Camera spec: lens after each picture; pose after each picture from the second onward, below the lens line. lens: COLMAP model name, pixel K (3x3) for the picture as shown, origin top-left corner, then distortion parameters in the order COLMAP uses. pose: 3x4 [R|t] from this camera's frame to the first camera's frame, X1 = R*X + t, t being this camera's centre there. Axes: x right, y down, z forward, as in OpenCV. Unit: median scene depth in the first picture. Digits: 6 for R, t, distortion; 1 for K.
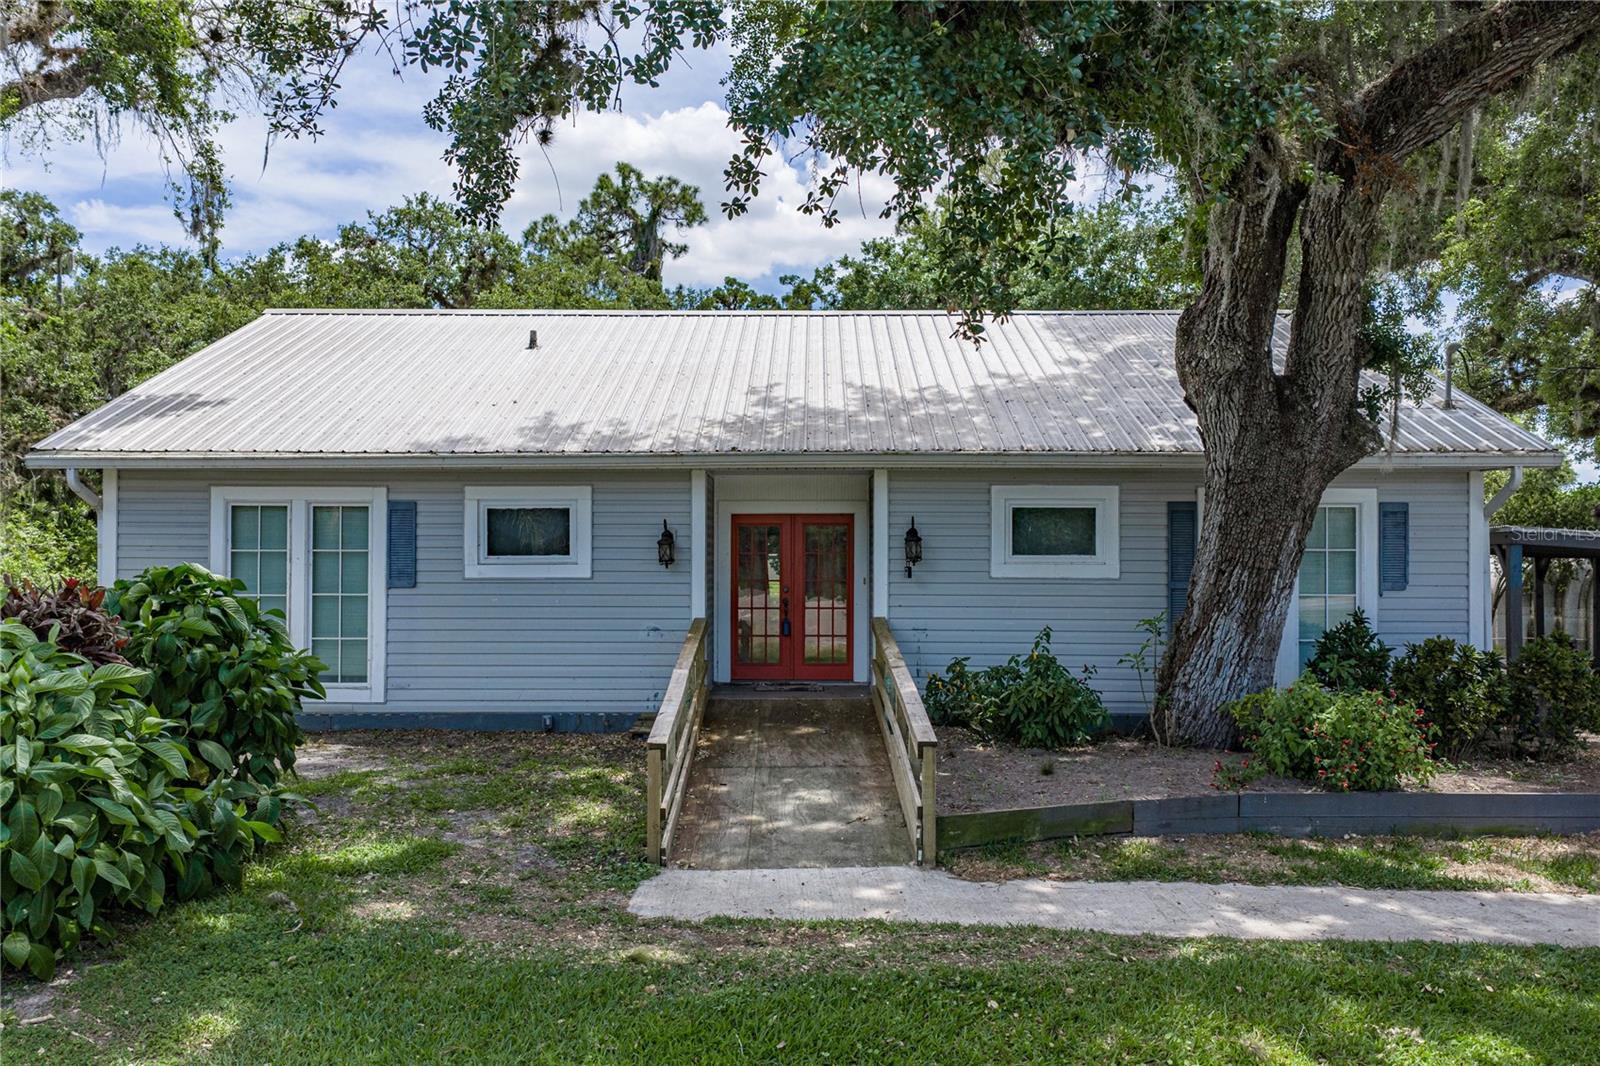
lens RADIAL K [[1300.6, 0, 807.4], [0, 1300.6, 537.7], [0, 0, 1]] dist [0.025252, 0.000403]
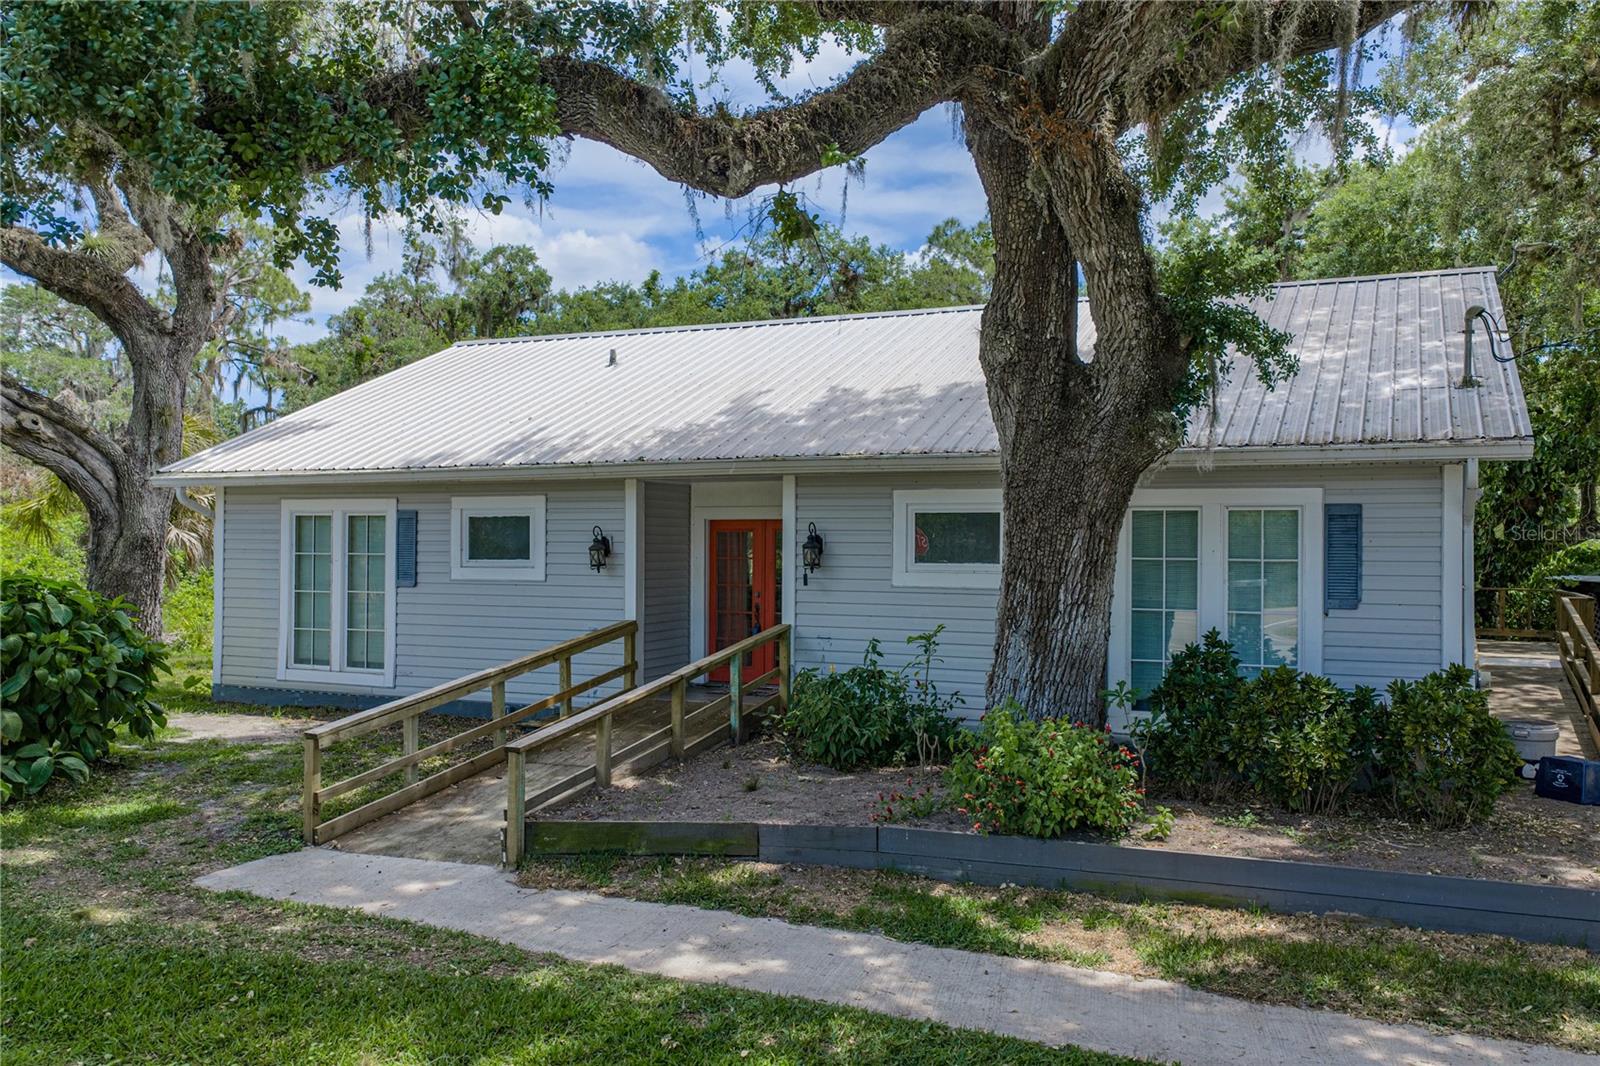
lens RADIAL K [[1300.6, 0, 807.4], [0, 1300.6, 537.7], [0, 0, 1]] dist [0.025252, 0.000403]
pose [[0.917290, 0.000791, -0.398218, 0.464623], [0.000261, 0.999997, 0.002589, -0.007529], [0.398219, -0.002479, 0.917287, 0.097037]]
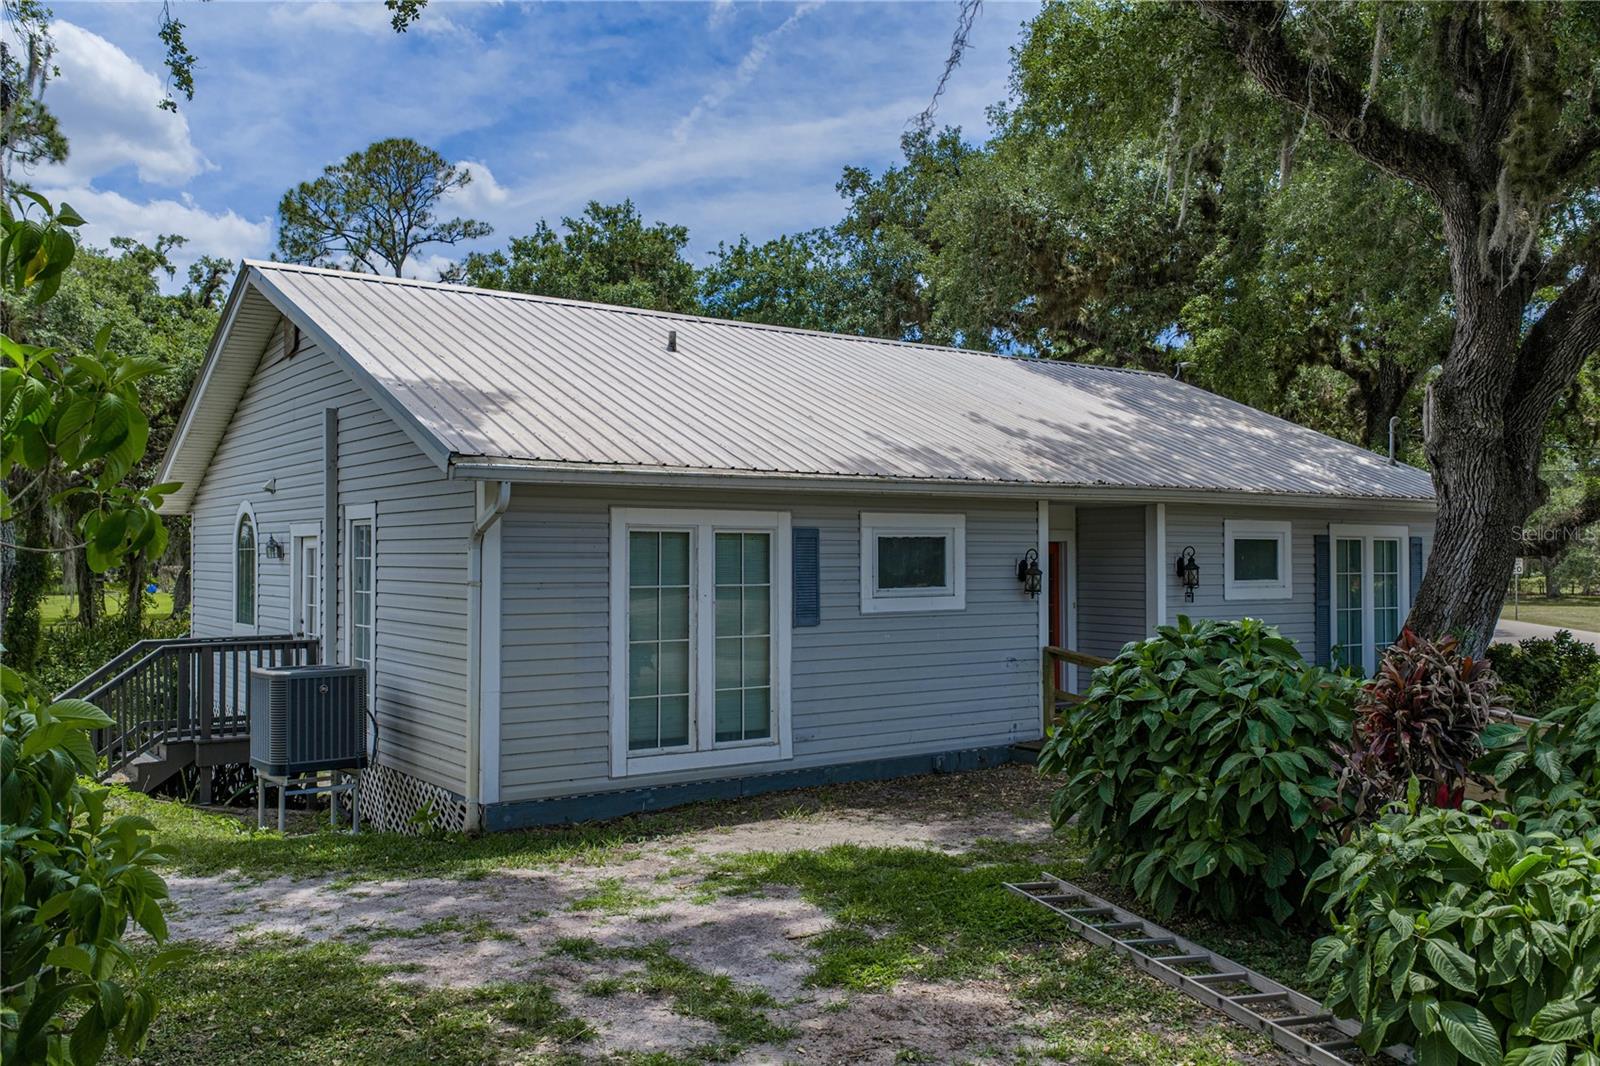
lens RADIAL K [[1331.6, 0, 799.9], [0, 1331.6, 544.1], [0, 0, 1]] dist [0.025674, -0.006421]
pose [[0.804352, 0.002951, 0.594146, -0.854782], [-0.000608, 0.999991, -0.004144, -0.013679], [-0.594153, 0.002972, 0.804346, 0.278493]]
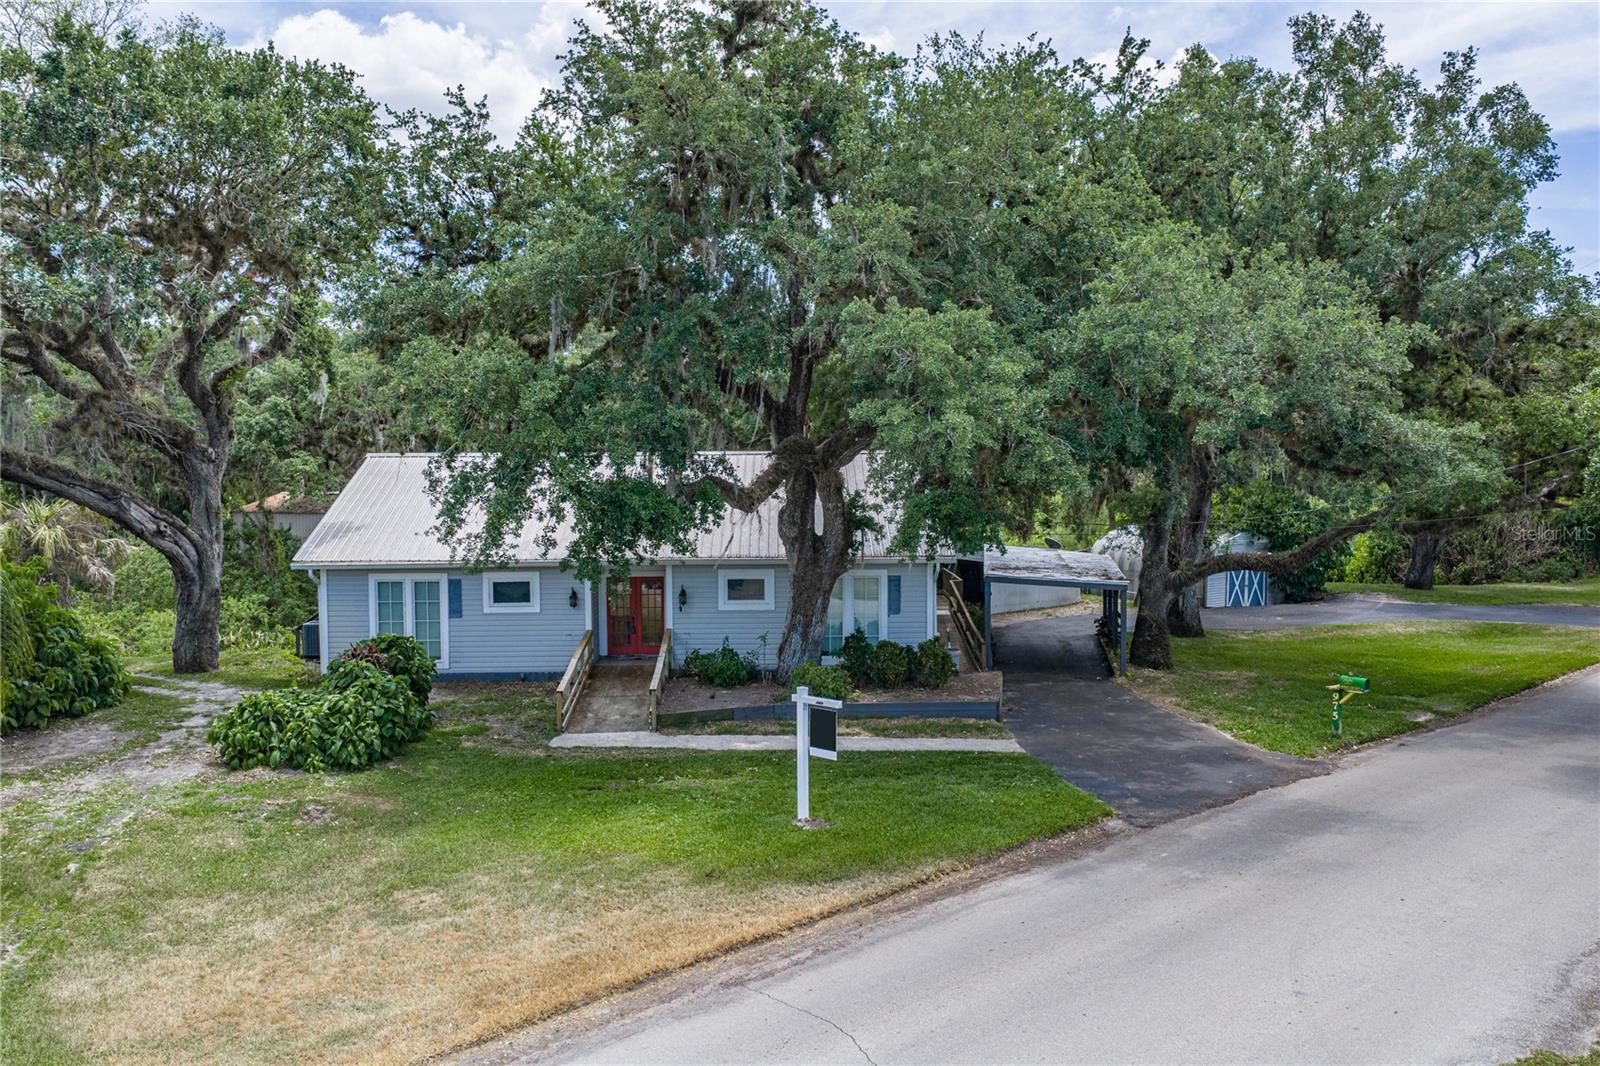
lens RADIAL K [[1254.3, 0, 800.0], [0, 1254.3, 533.0], [0, 0, 1]] dist [0.028773, -0.002016]
pose [[0.999728, -0.010202, 0.020989, 0.238351], [0.008894, 0.998066, 0.061528, -0.235940], [-0.021576, -0.061325, 0.997885, -1.166540]]
